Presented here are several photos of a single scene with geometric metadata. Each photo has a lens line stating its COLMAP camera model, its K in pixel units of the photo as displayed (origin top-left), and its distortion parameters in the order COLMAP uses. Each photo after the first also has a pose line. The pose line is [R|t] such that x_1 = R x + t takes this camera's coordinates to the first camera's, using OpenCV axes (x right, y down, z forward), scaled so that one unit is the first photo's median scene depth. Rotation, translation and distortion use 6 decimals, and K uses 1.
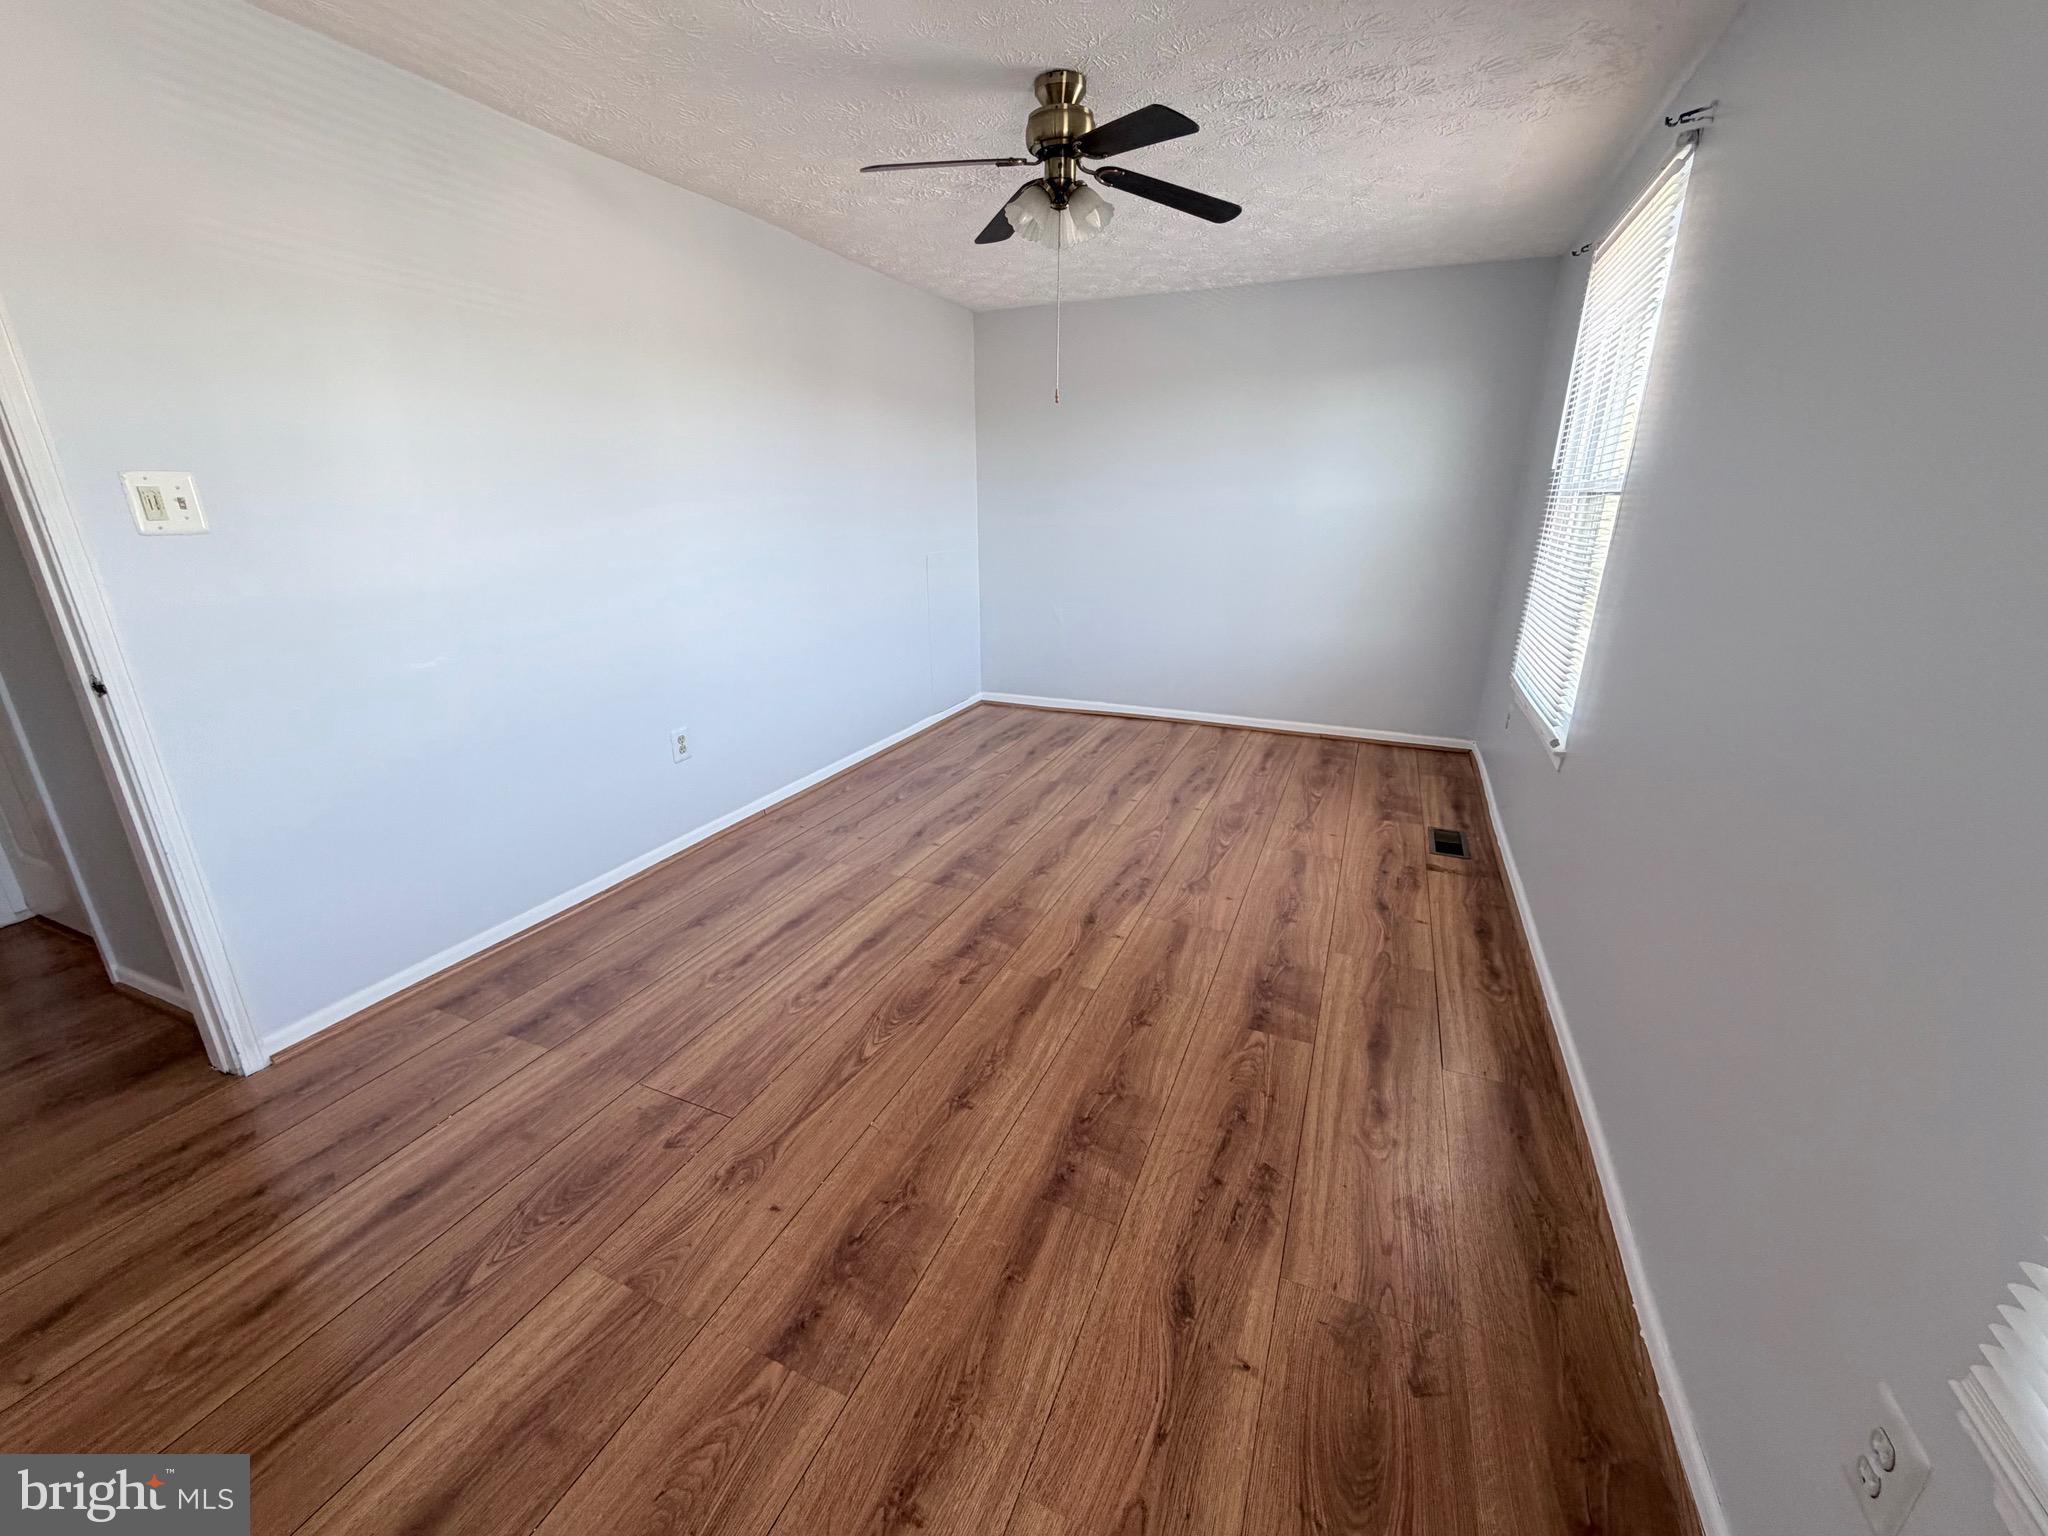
lens RADIAL K [[819.9, 0, 1014.7], [0, 819.9, 766.4], [0, 0, 1]] dist [0.000738, -0.000300]
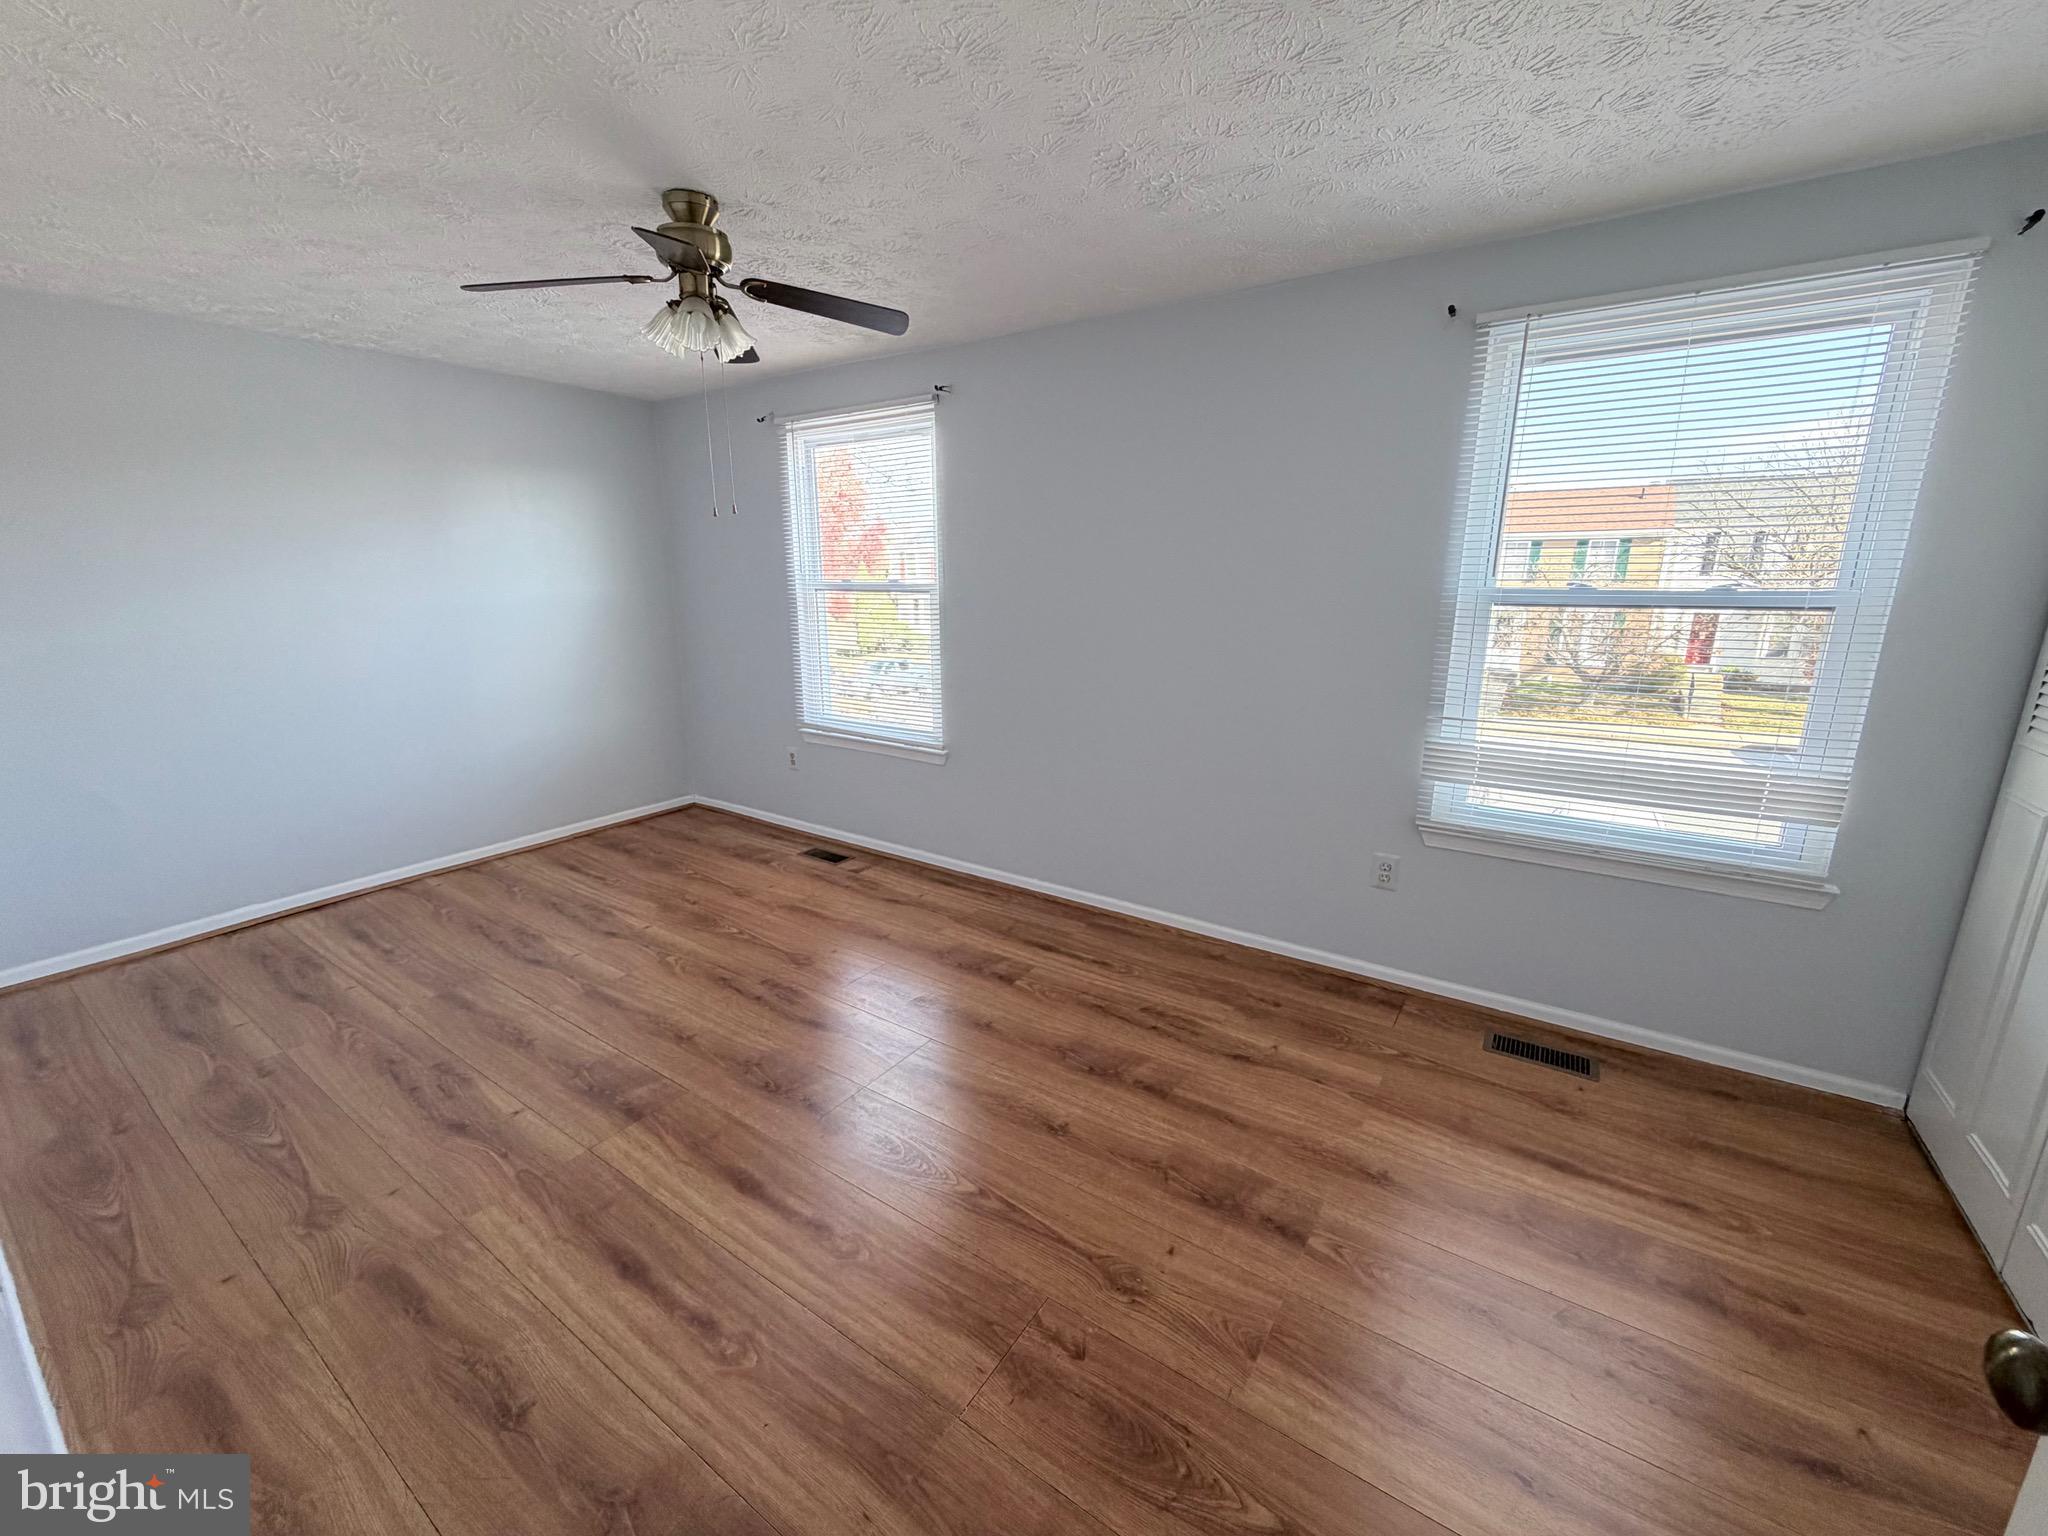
lens RADIAL K [[819.9, 0, 1008.0], [0, 819.9, 777.6], [0, 0, 1]] dist [0.000738, -0.000300]
pose [[0.187228, -0.245457, 0.951155, -0.626304], [0.311752, 0.933069, 0.179423, -0.167731], [-0.931534, 0.262932, 0.251218, 0.383486]]
